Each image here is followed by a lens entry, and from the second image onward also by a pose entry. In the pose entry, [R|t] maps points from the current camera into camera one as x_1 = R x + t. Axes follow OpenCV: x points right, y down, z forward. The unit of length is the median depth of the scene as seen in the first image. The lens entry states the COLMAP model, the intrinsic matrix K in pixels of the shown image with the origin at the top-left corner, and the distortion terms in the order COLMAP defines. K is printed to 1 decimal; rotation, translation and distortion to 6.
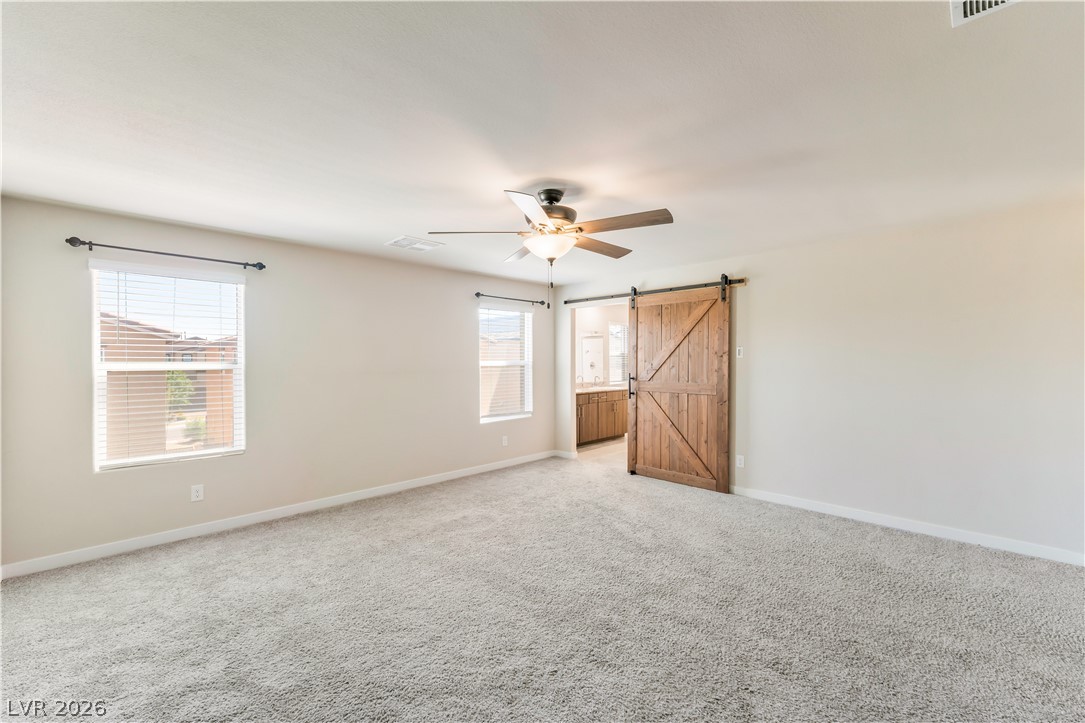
lens RADIAL K [[433.2, 0, 542.5], [0, 433.2, 361.5], [0, 0, 1]] dist [-0.001516, -0.000204]
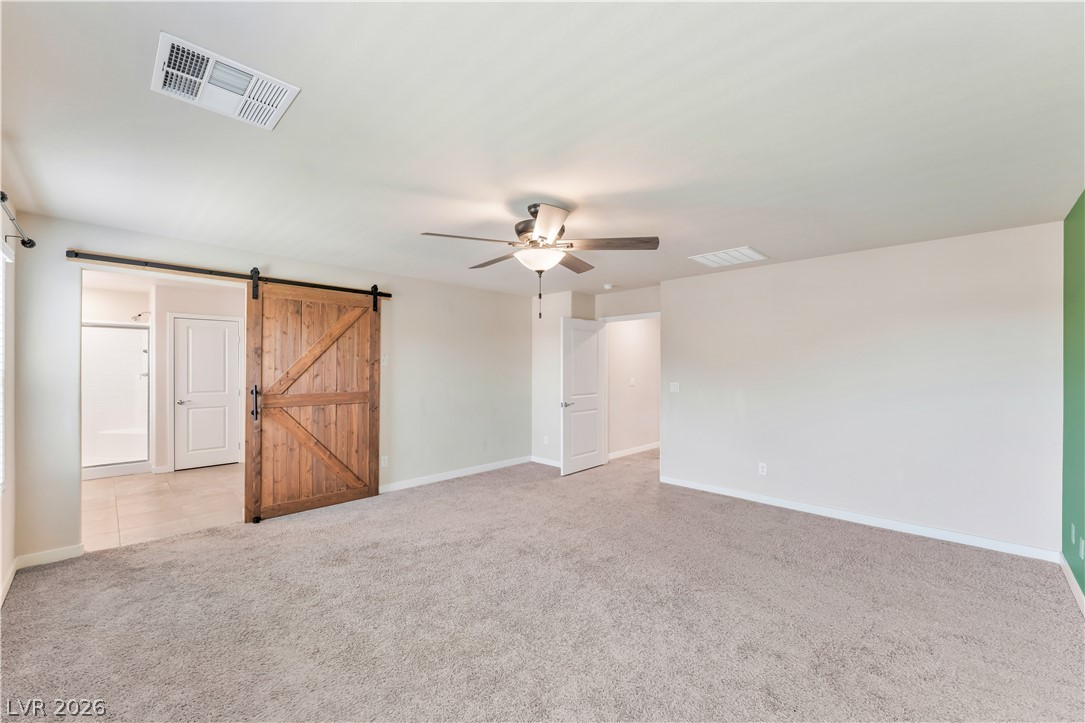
lens RADIAL K [[429.9, 0, 543.1], [0, 429.9, 365.8], [0, 0, 1]] dist [-0.003922, -0.000215]
pose [[-0.001670, 0.006705, 0.999976, -0.571163], [0.000397, 0.999977, -0.006705, -0.000782], [-0.999999, 0.000386, -0.001673, 0.558825]]
